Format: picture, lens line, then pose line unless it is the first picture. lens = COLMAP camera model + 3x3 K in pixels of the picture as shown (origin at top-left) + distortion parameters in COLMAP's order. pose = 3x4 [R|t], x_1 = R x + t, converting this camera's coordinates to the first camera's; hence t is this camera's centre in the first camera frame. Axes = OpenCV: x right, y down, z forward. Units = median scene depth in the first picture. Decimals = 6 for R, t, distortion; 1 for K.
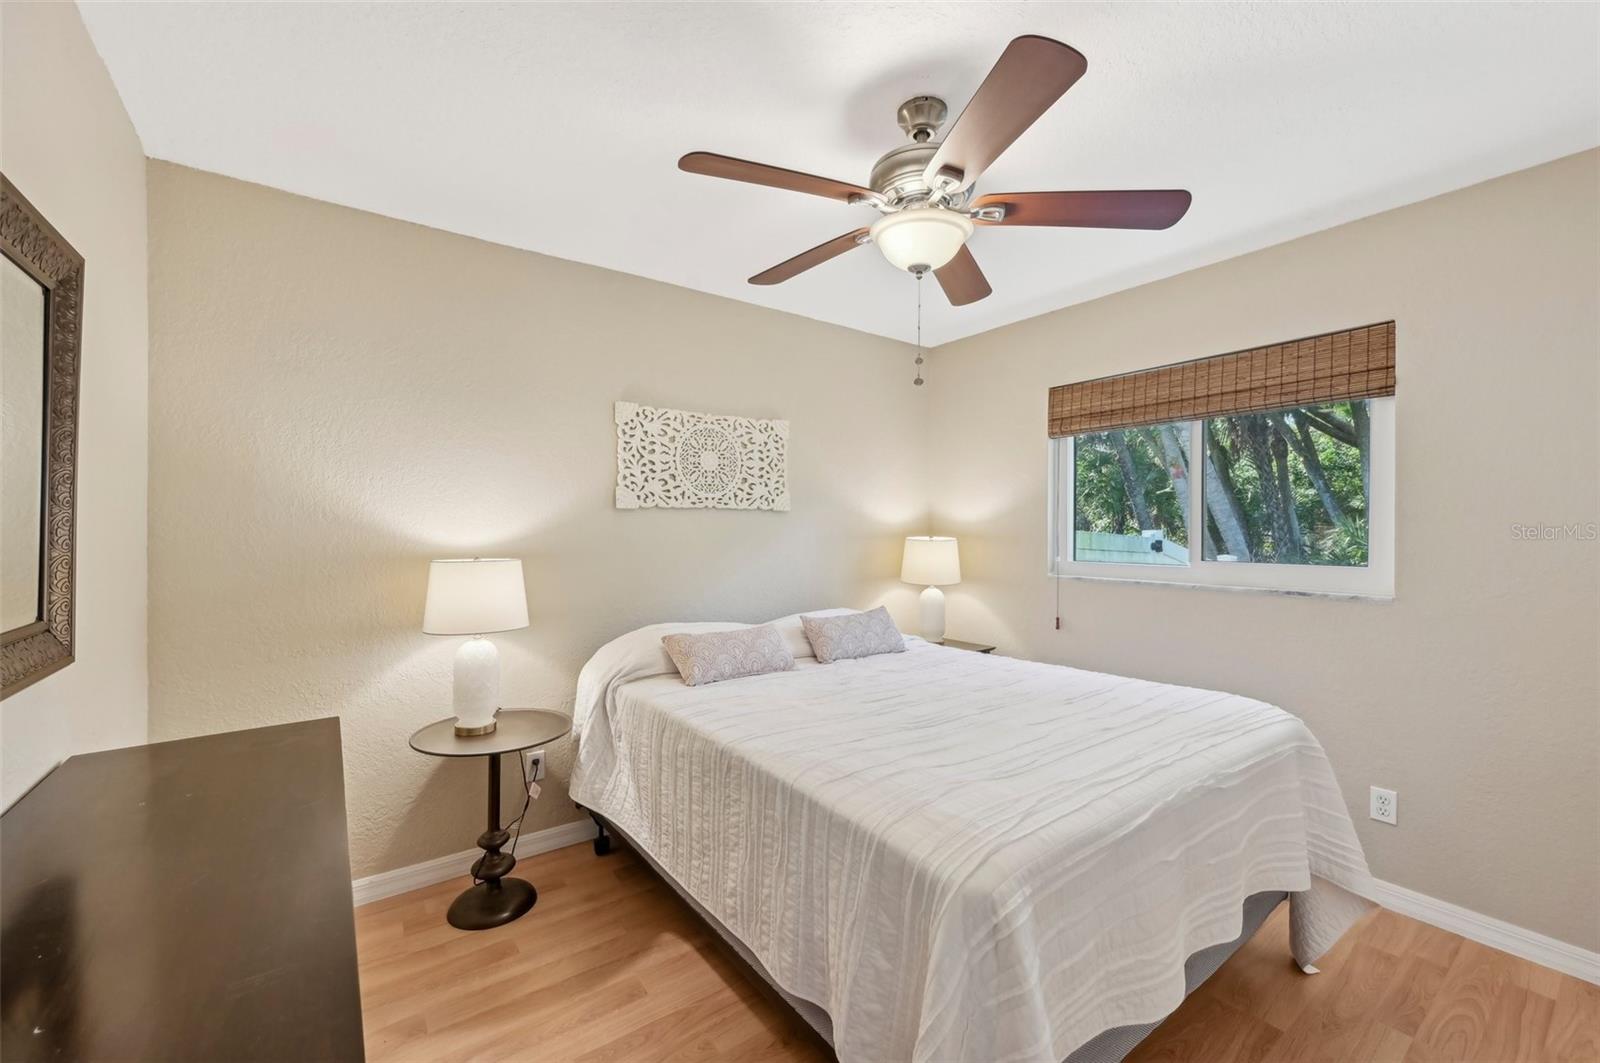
lens RADIAL K [[641.2, 0, 805.7], [0, 641.2, 531.1], [0, 0, 1]] dist [0.000429, -0.000685]
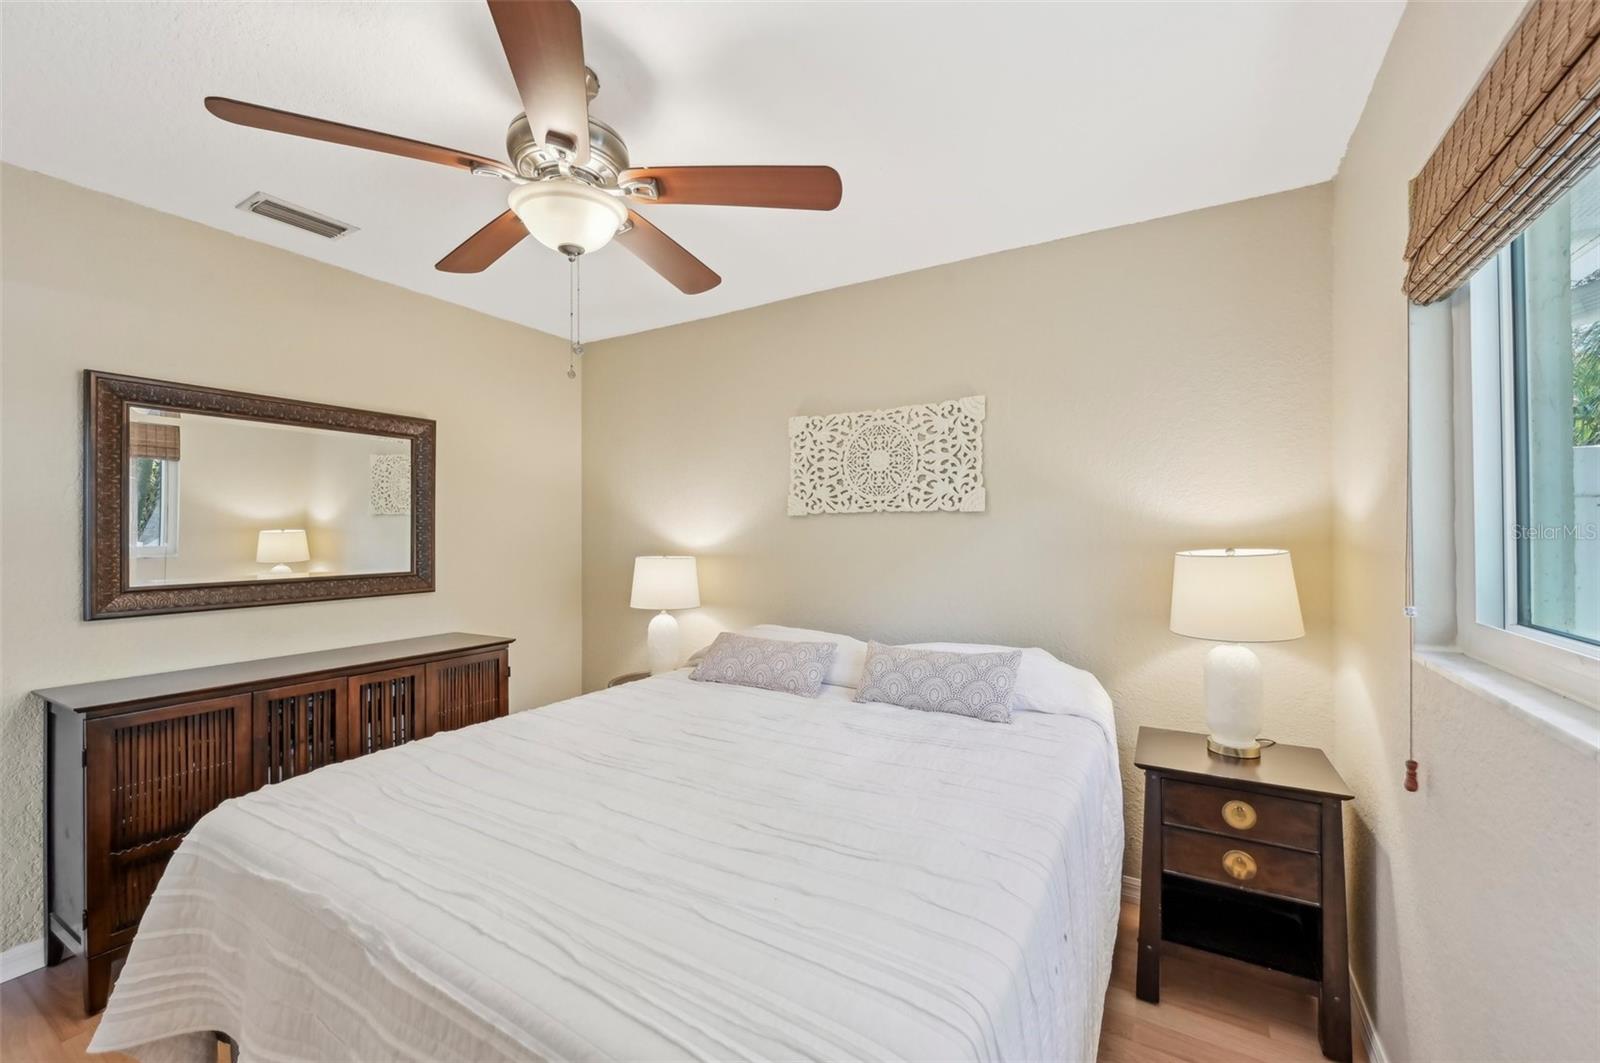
lens RADIAL K [[641.2, 0, 804.3], [0, 641.2, 534.3], [0, 0, 1]] dist [0.000429, -0.000685]
pose [[0.394577, 0.002080, -0.918861, 0.667959], [-0.001134, 0.999998, 0.001777, -0.005555], [0.918862, 0.000341, 0.394579, 0.551619]]
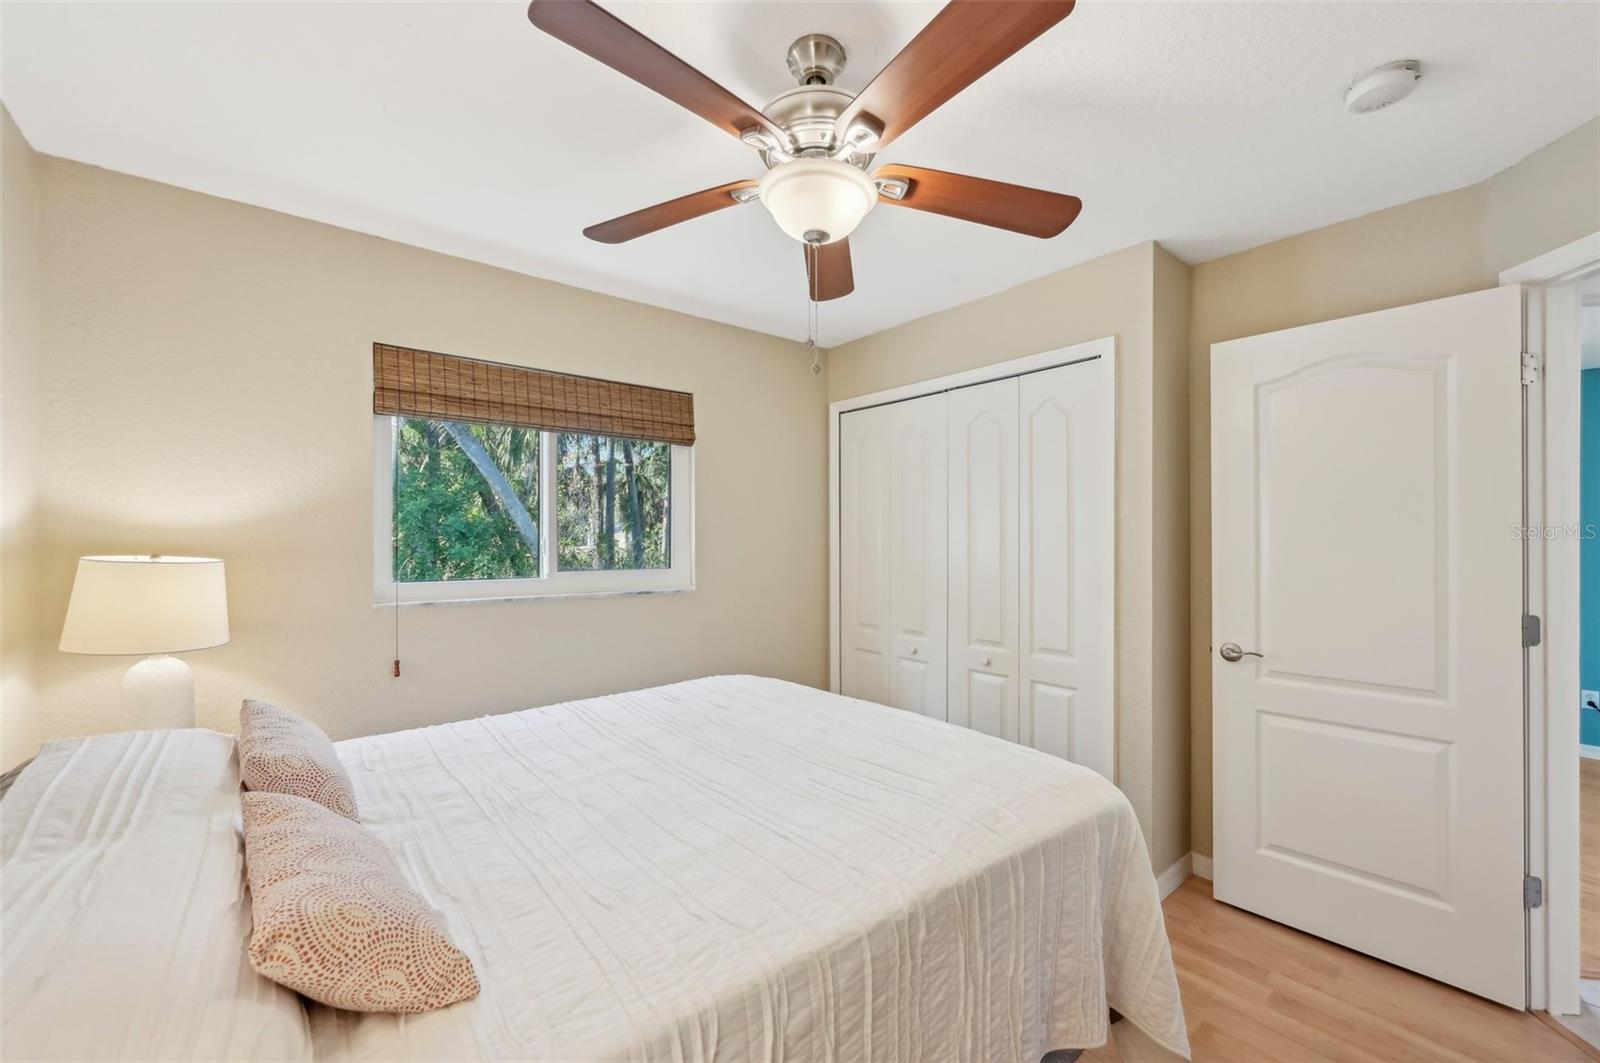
lens RADIAL K [[641.2, 0, 802.3], [0, 641.2, 534.1], [0, 0, 1]] dist [0.000429, -0.000685]
pose [[-0.040531, 0.007383, 0.999151, -0.393998], [0.002037, 0.999971, -0.007306, -0.004335], [-0.999176, 0.001739, -0.040545, 0.623539]]
